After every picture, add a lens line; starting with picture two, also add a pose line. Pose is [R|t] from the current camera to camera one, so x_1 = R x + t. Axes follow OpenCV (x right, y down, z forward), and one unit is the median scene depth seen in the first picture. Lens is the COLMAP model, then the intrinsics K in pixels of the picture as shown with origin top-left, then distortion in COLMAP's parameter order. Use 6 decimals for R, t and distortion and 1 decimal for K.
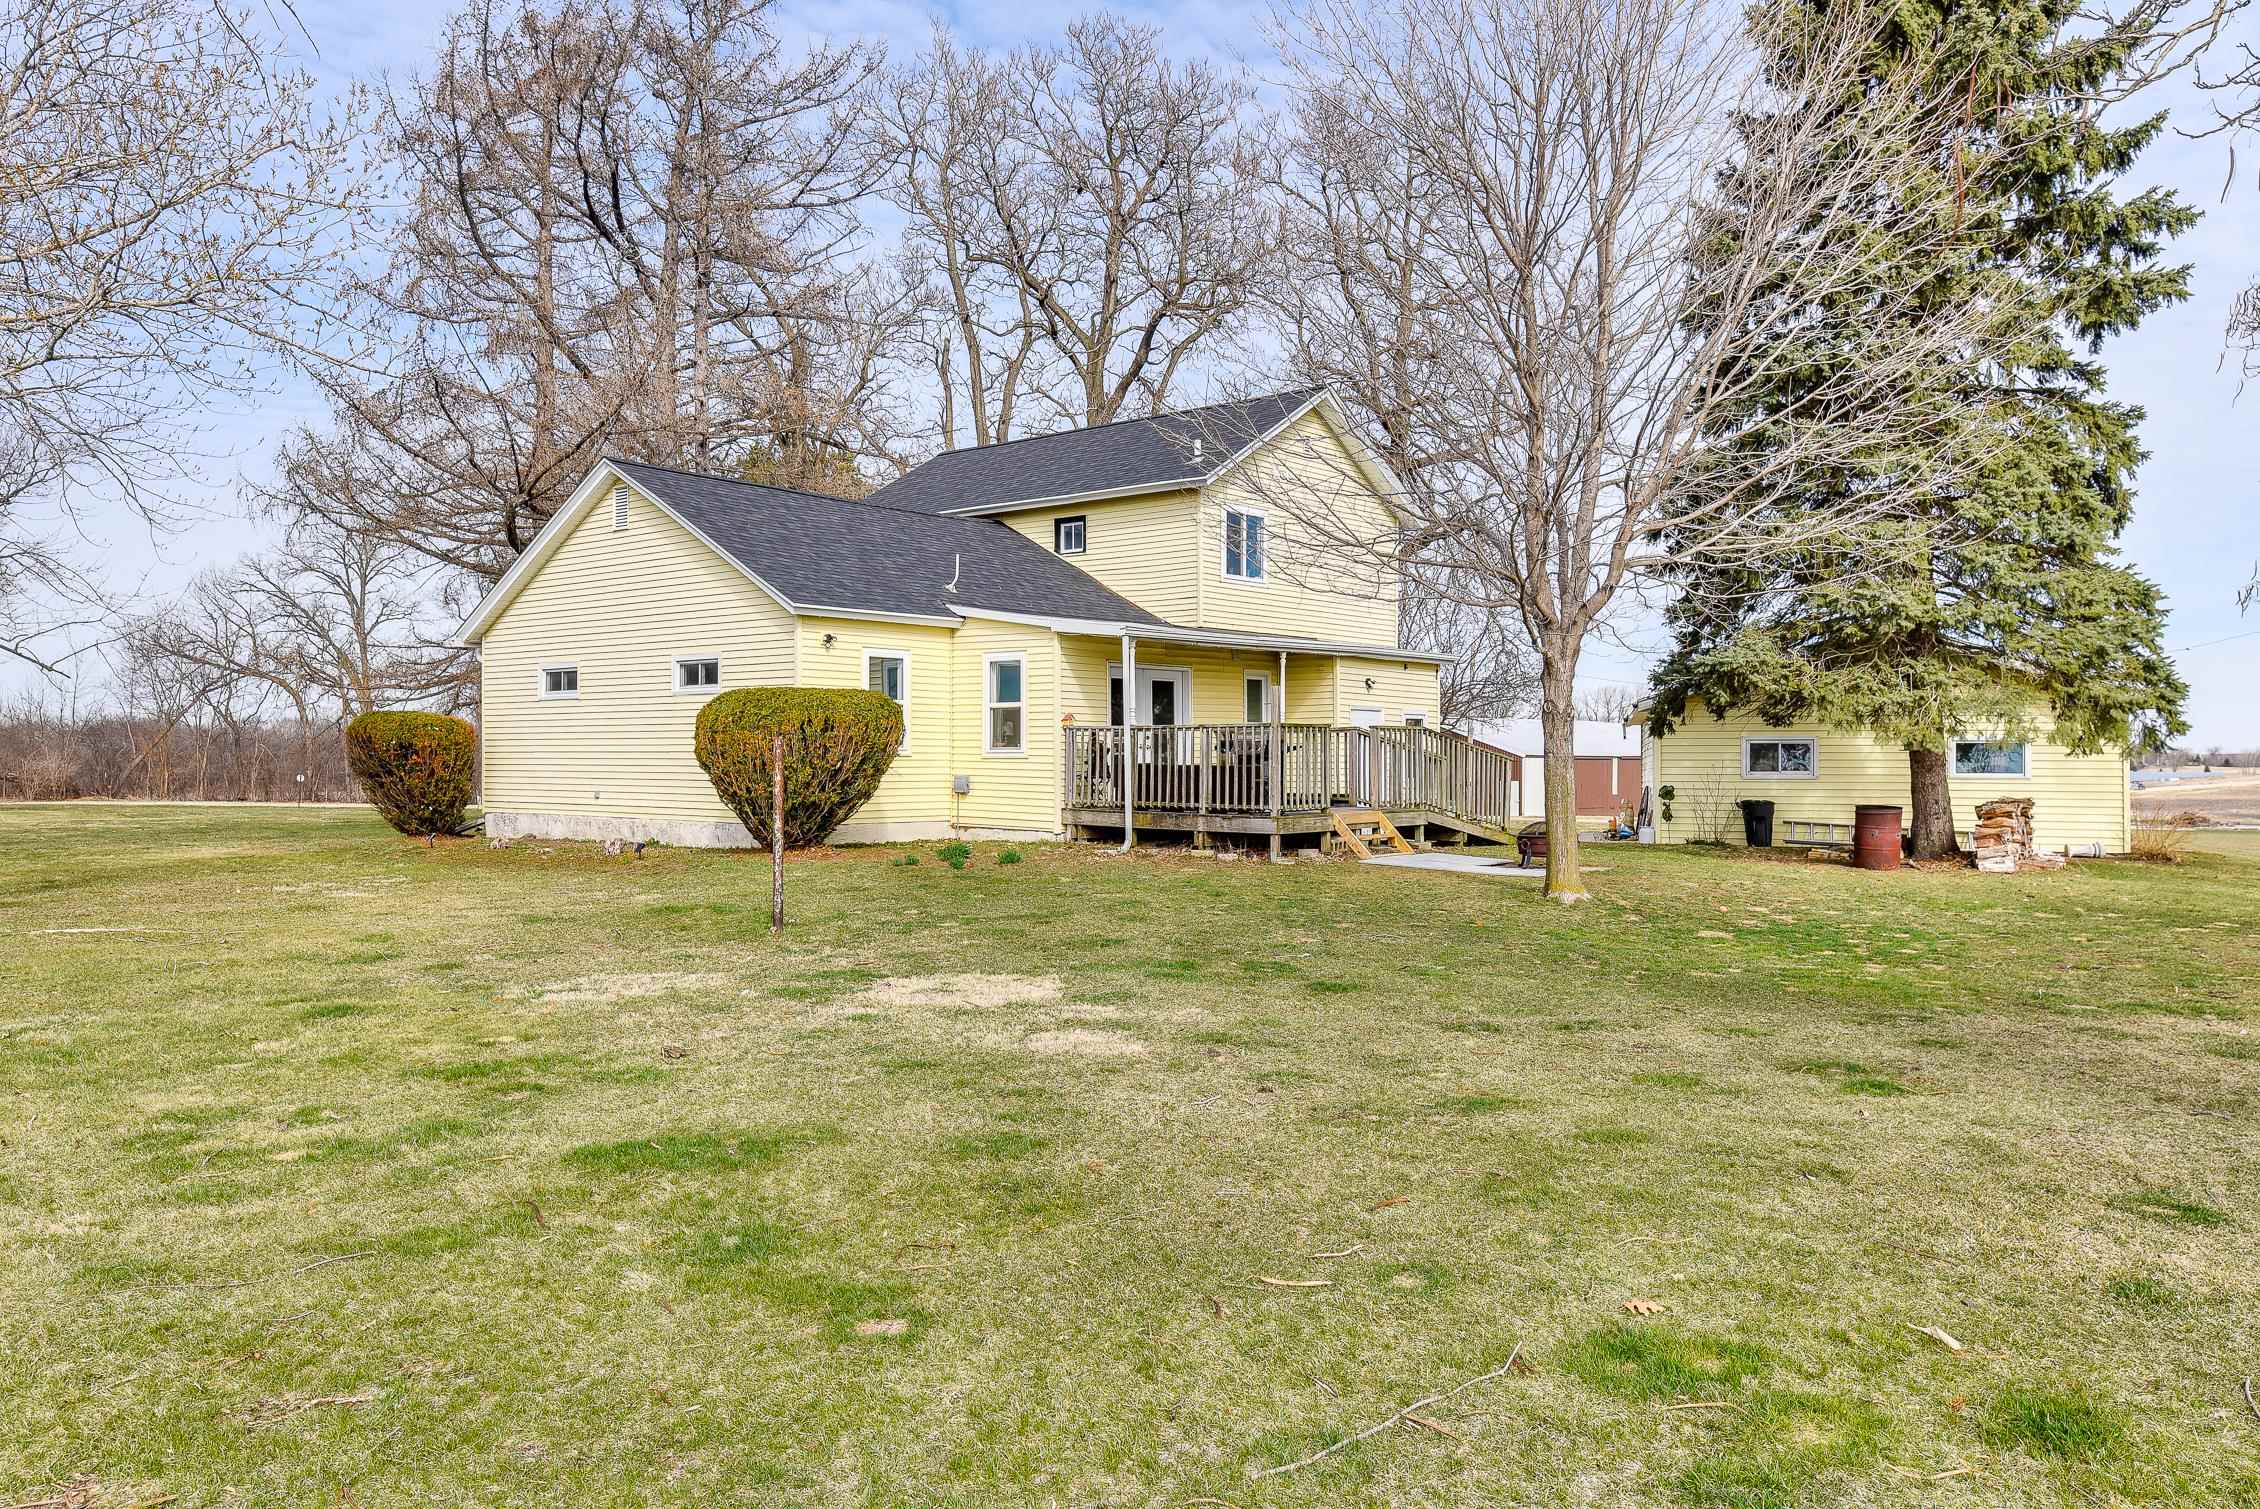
lens RADIAL K [[1848.8, 0, 1134.7], [0, 1848.8, 765.3], [0, 0, 1]] dist [0.046303, 0.005250]
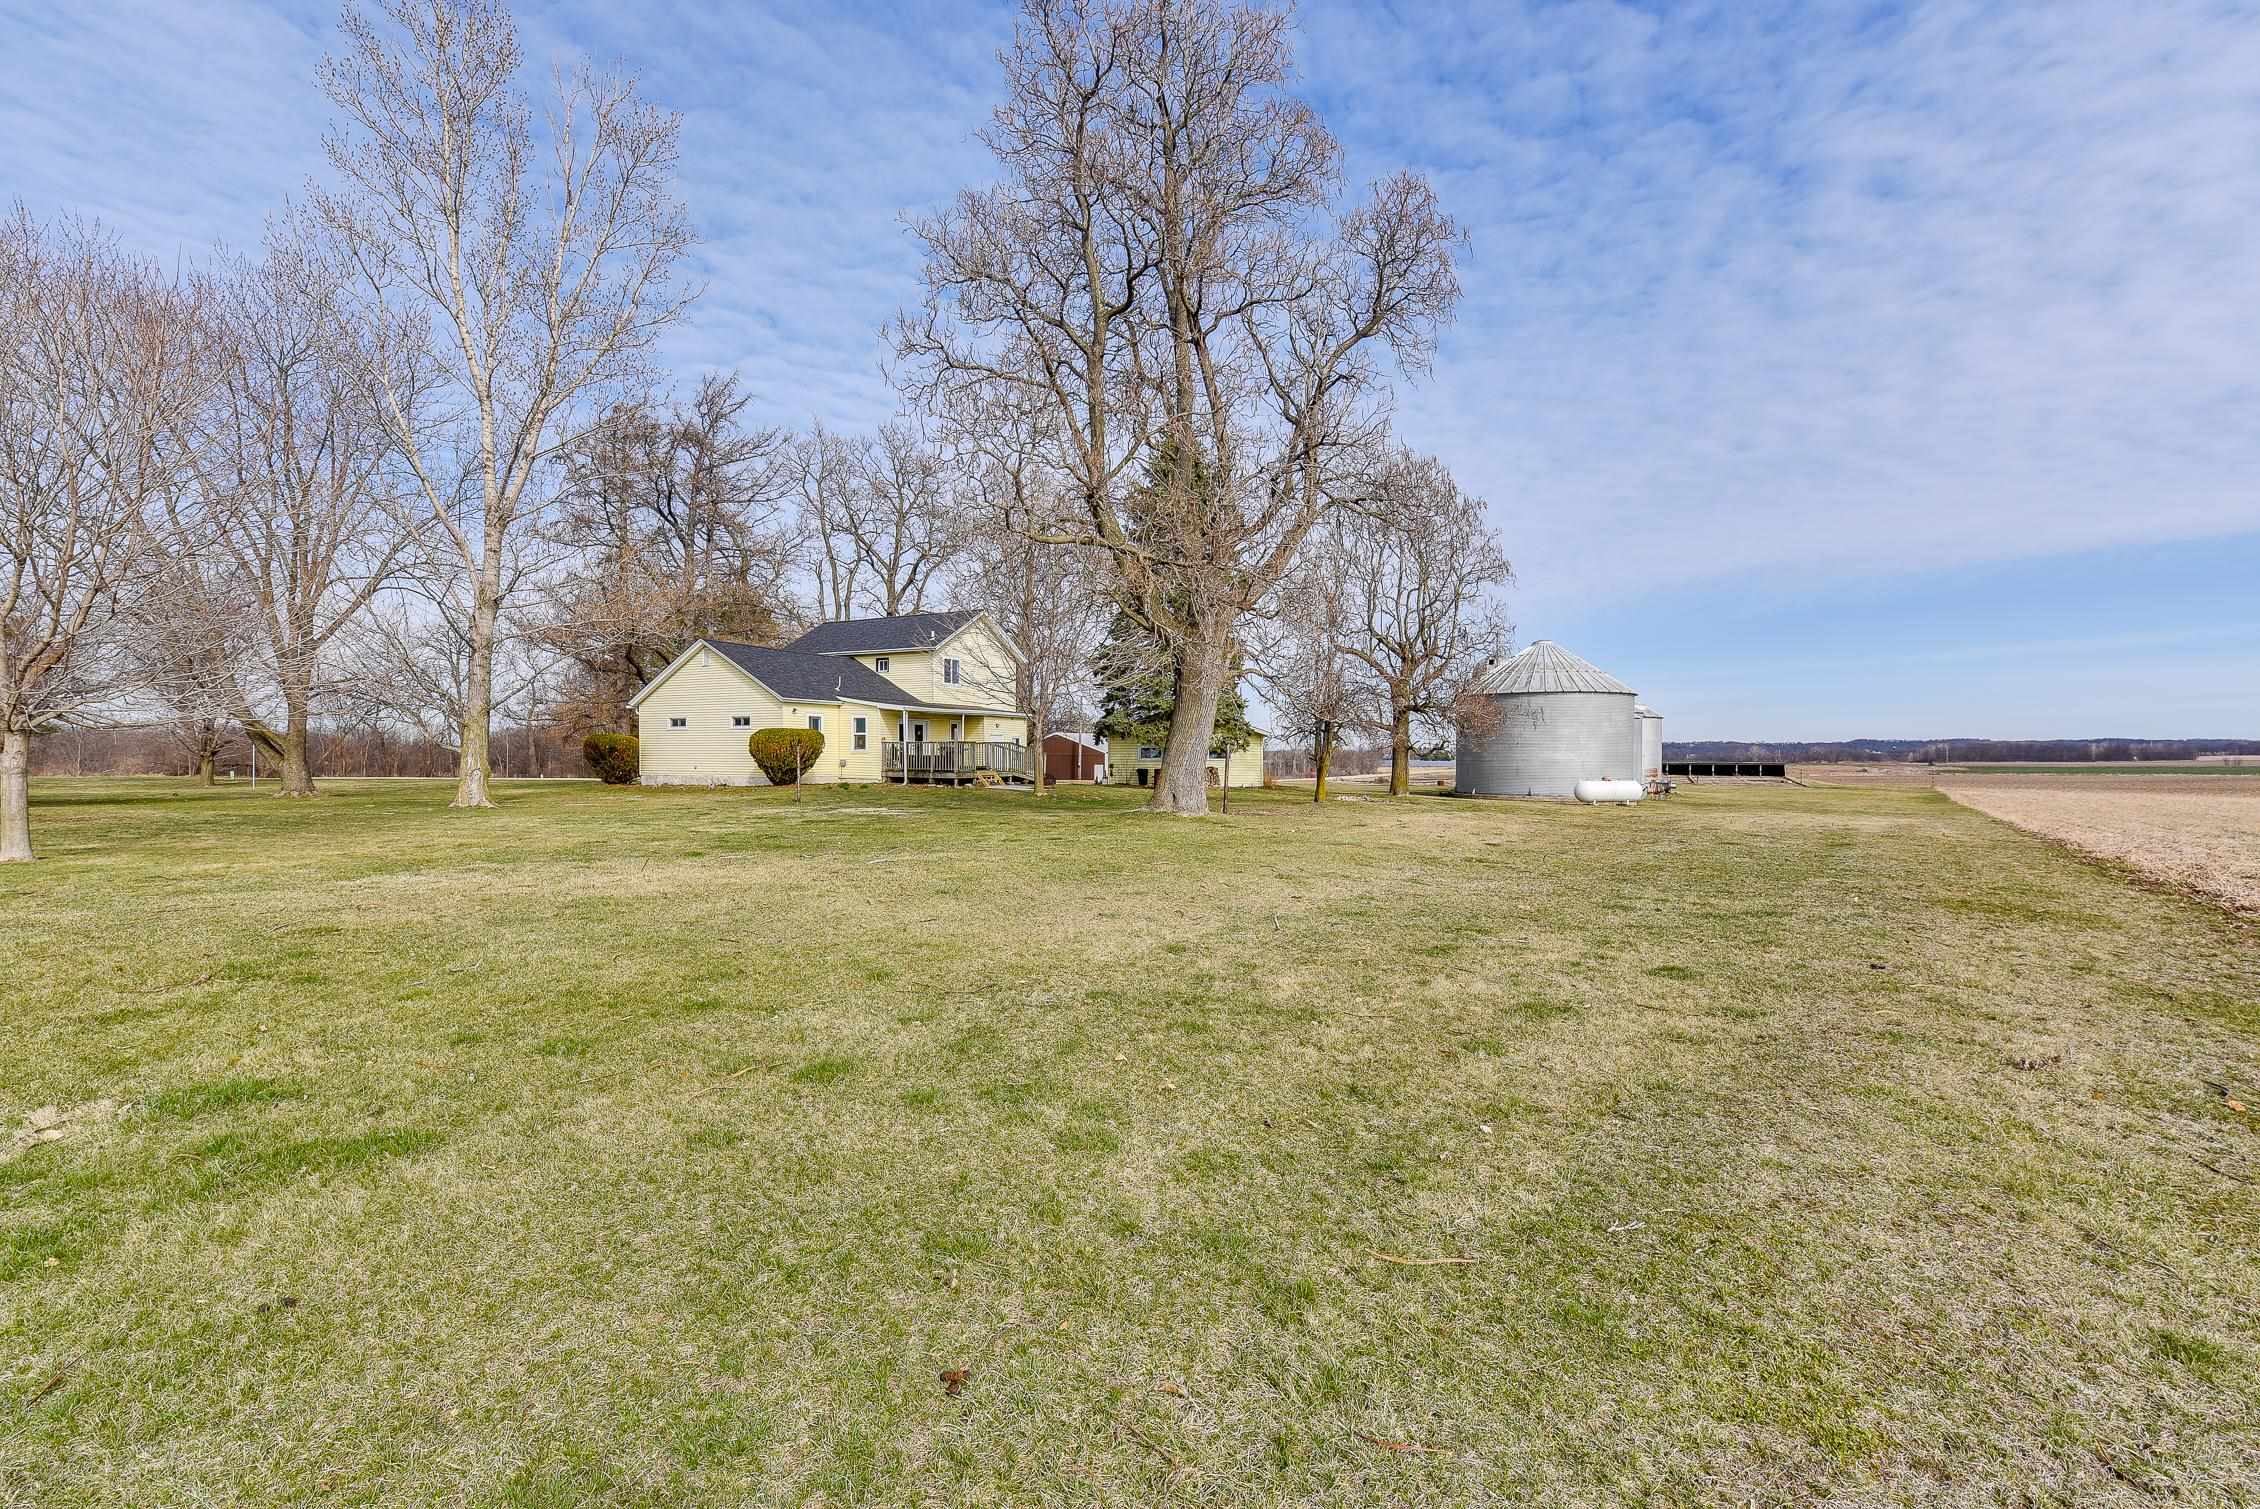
lens RADIAL K [[1042.0, 0, 1129.8], [0, 1042.0, 775.5], [0, 0, 1]] dist [0.002273, 0.000055]
pose [[0.978889, -0.003206, 0.204369, 0.005288], [-0.000110, 0.999869, 0.016213, 0.003491], [-0.204394, -0.015894, 0.978760, -0.508275]]
